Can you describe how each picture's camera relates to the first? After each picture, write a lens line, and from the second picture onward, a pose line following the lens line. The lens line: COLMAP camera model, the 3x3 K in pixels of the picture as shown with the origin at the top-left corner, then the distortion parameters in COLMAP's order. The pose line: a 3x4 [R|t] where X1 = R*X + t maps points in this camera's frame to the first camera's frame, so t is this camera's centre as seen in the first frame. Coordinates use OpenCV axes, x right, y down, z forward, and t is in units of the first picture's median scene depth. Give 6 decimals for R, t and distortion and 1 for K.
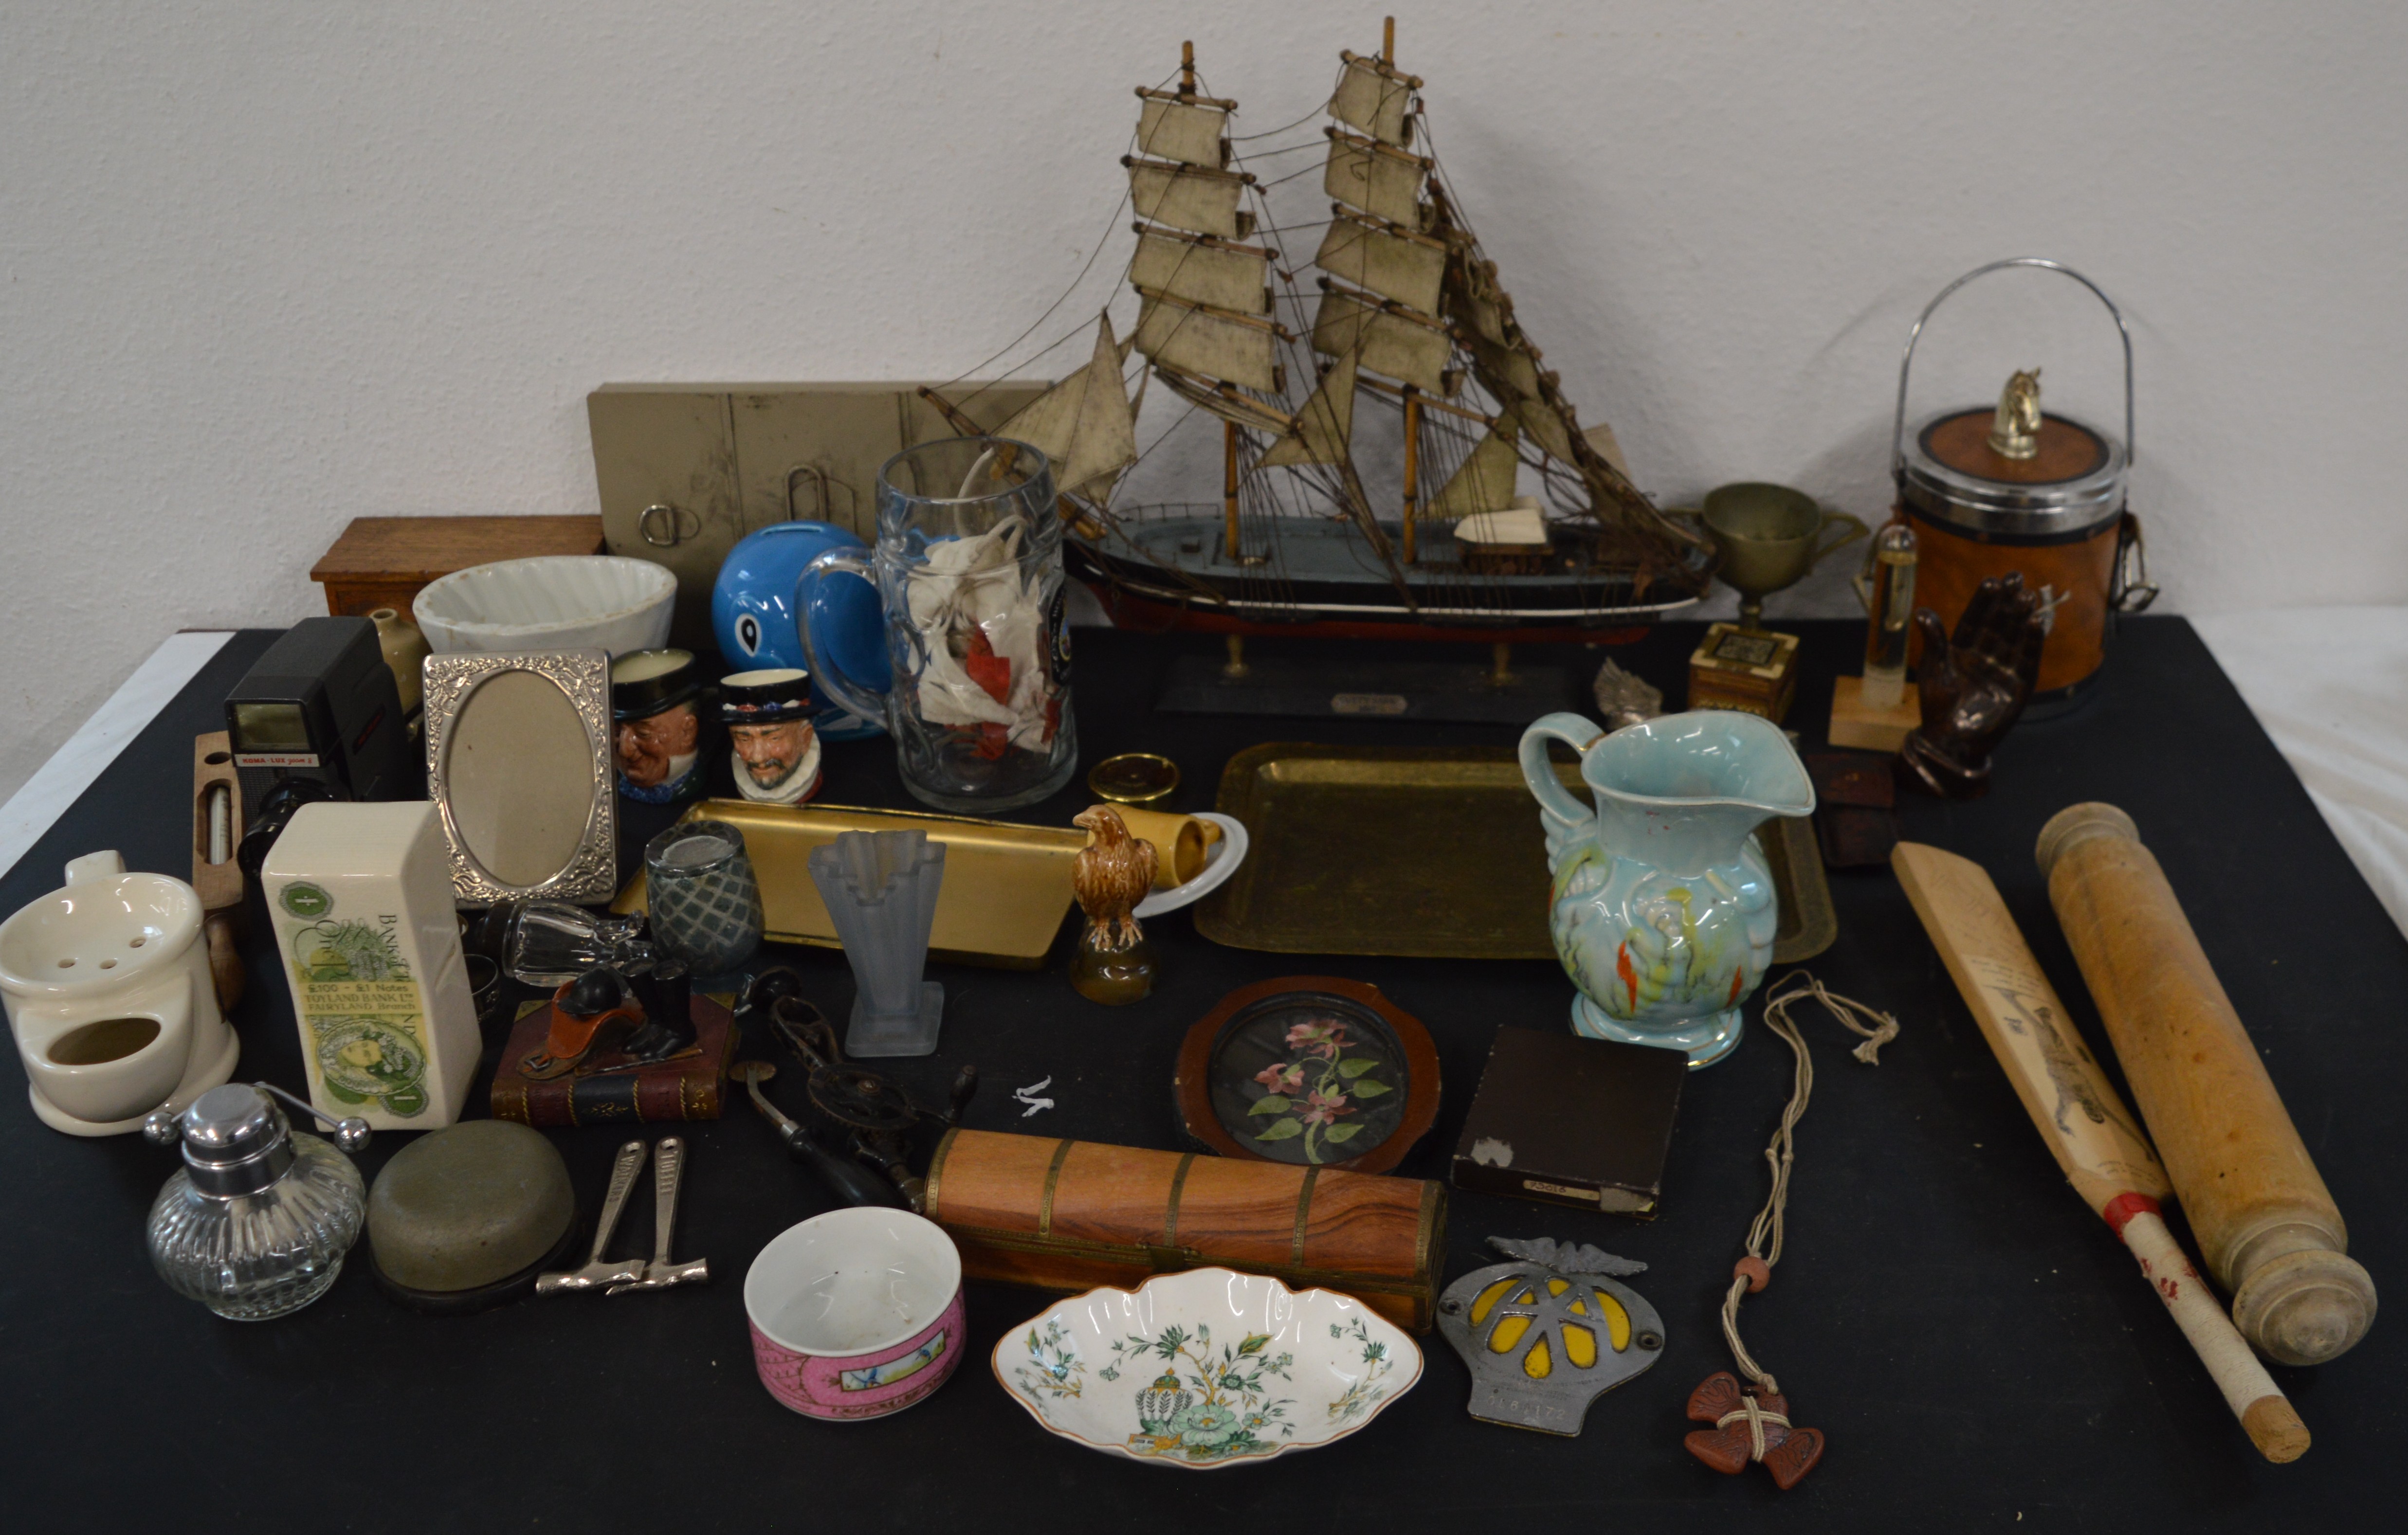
lens RADIAL K [[2139.1, 0, 1204.0], [0, 2139.1, 767.5], [0, 0, 1]] dist [0.001395, 0.002472]
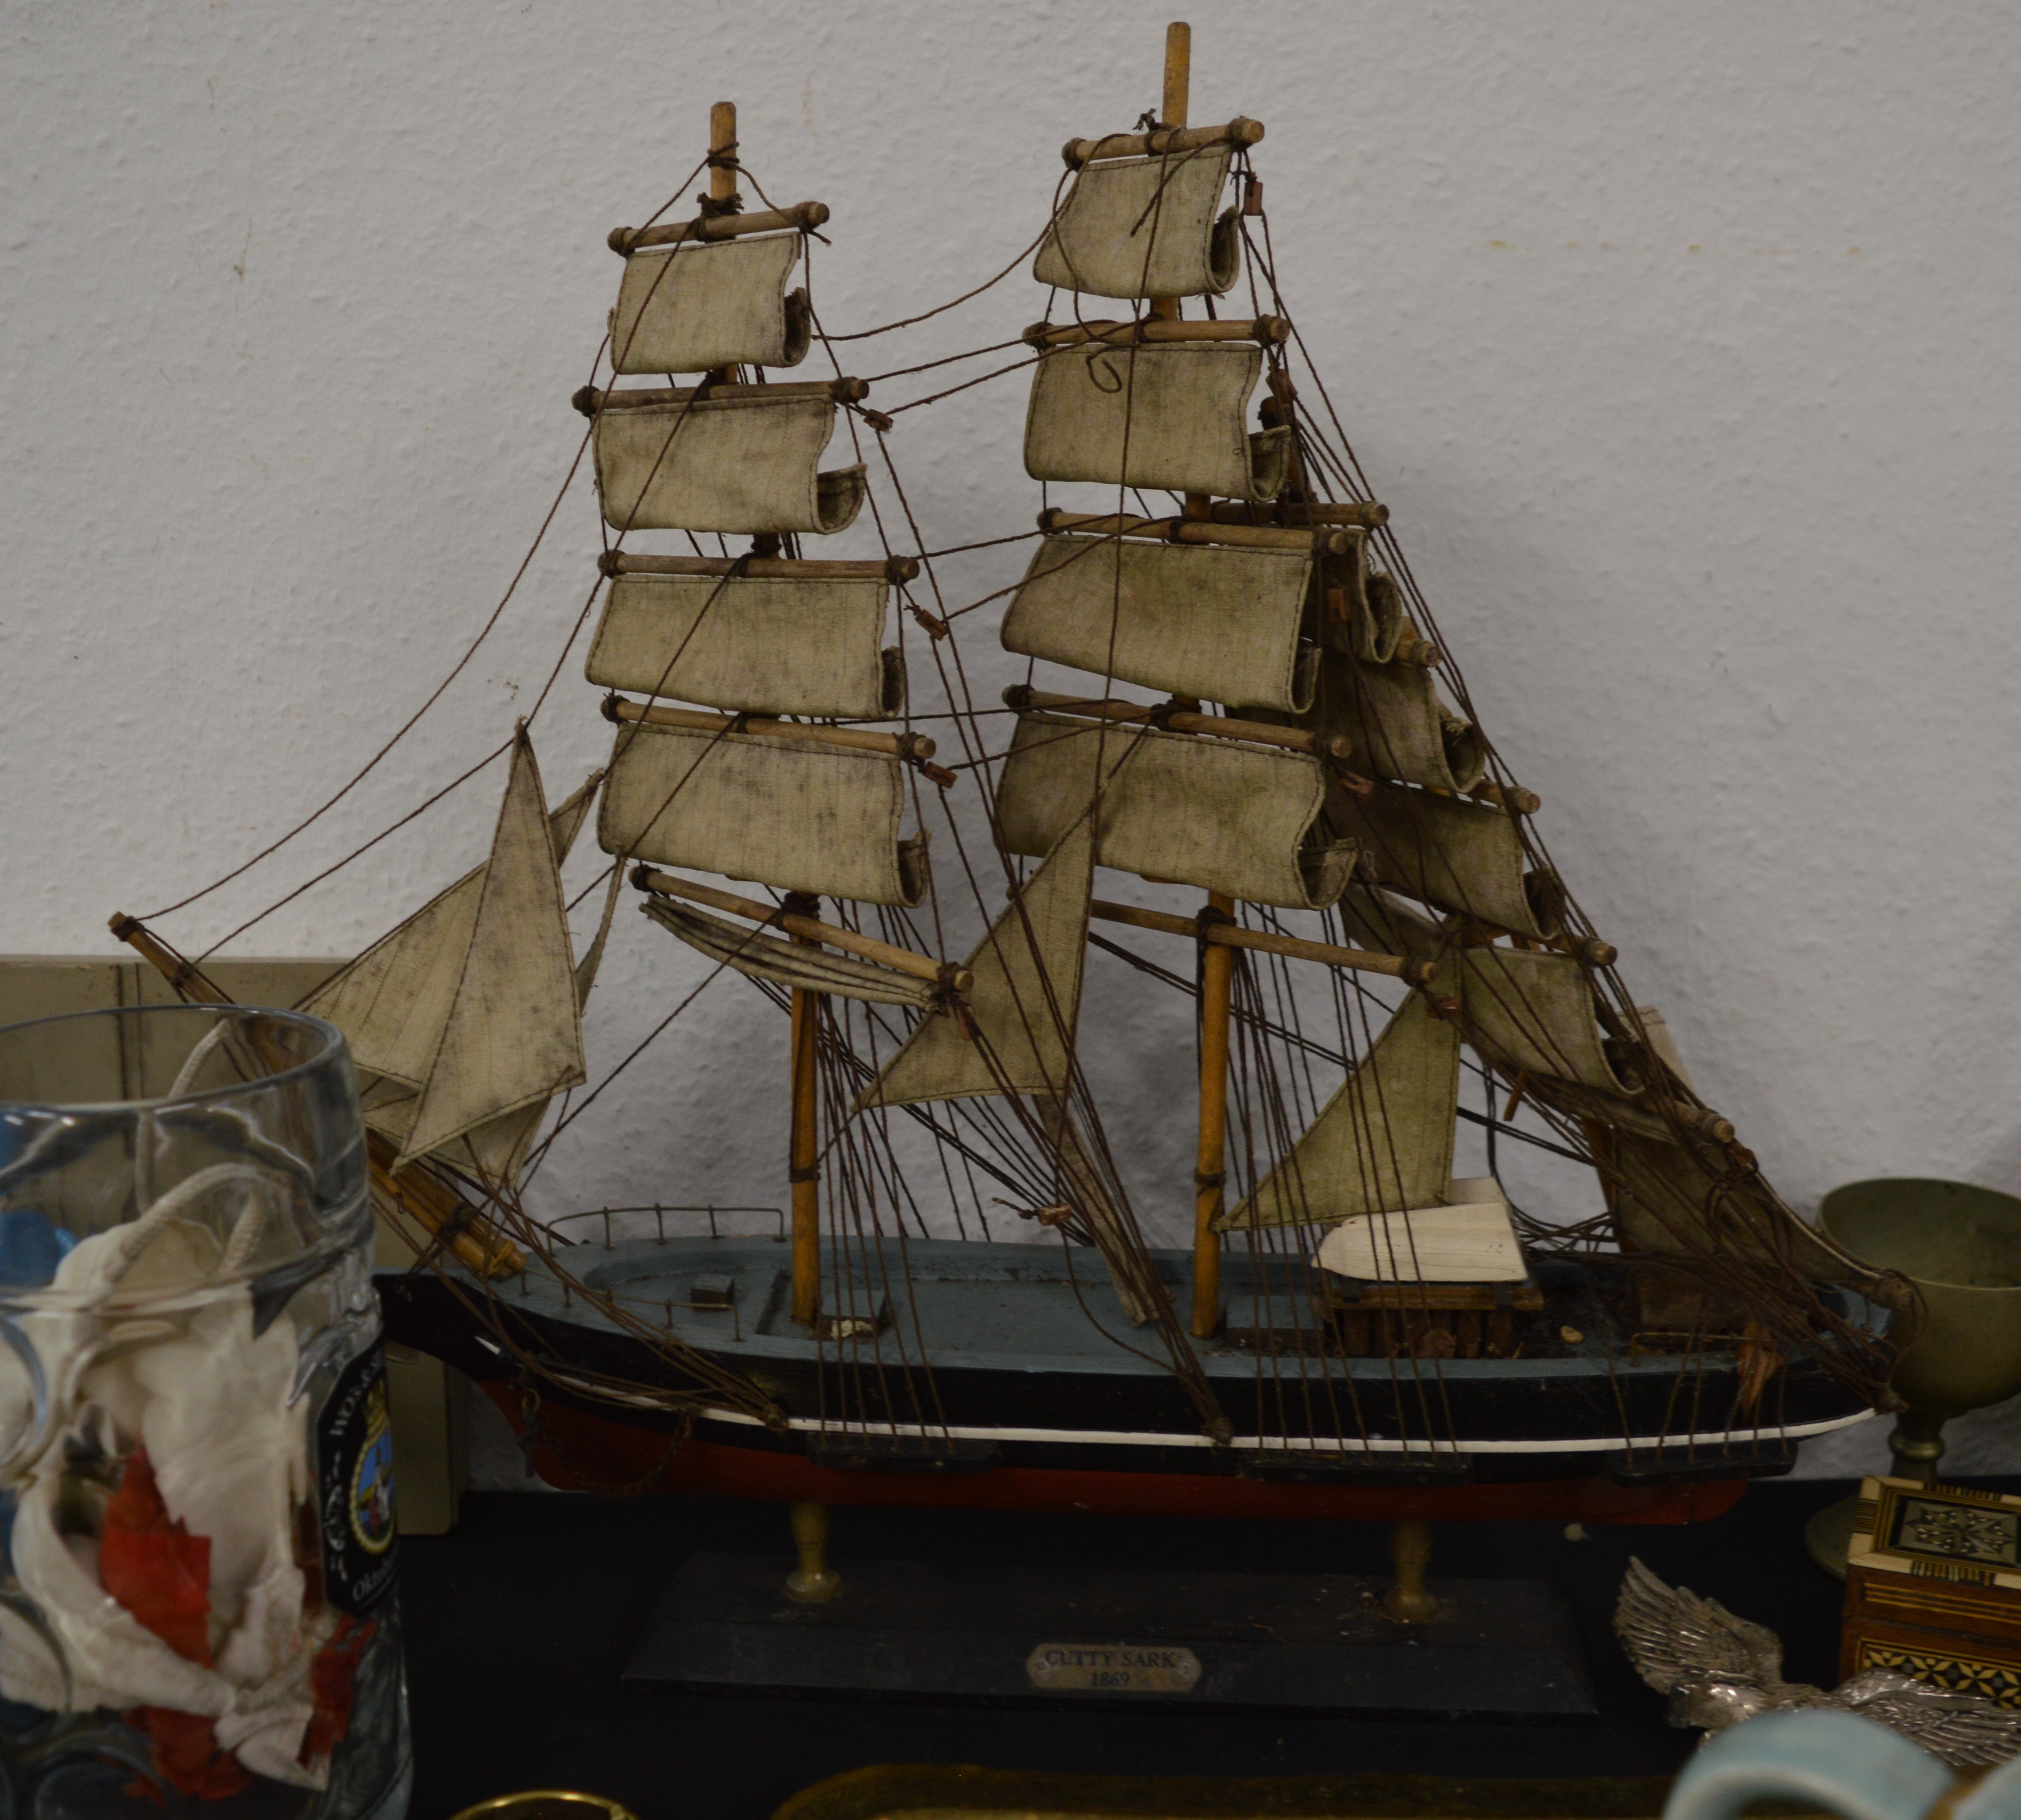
lens RADIAL K [[2217.8, 0, 1073.7], [0, 2217.8, 909.9], [0, 0, 1]] dist [-0.104767, 0.049596]
pose [[0.996010, 0.029929, 0.084074, 0.029505], [0.001016, 0.938221, -0.346035, -0.022020], [-0.089236, 0.344739, 0.934447, 0.578604]]
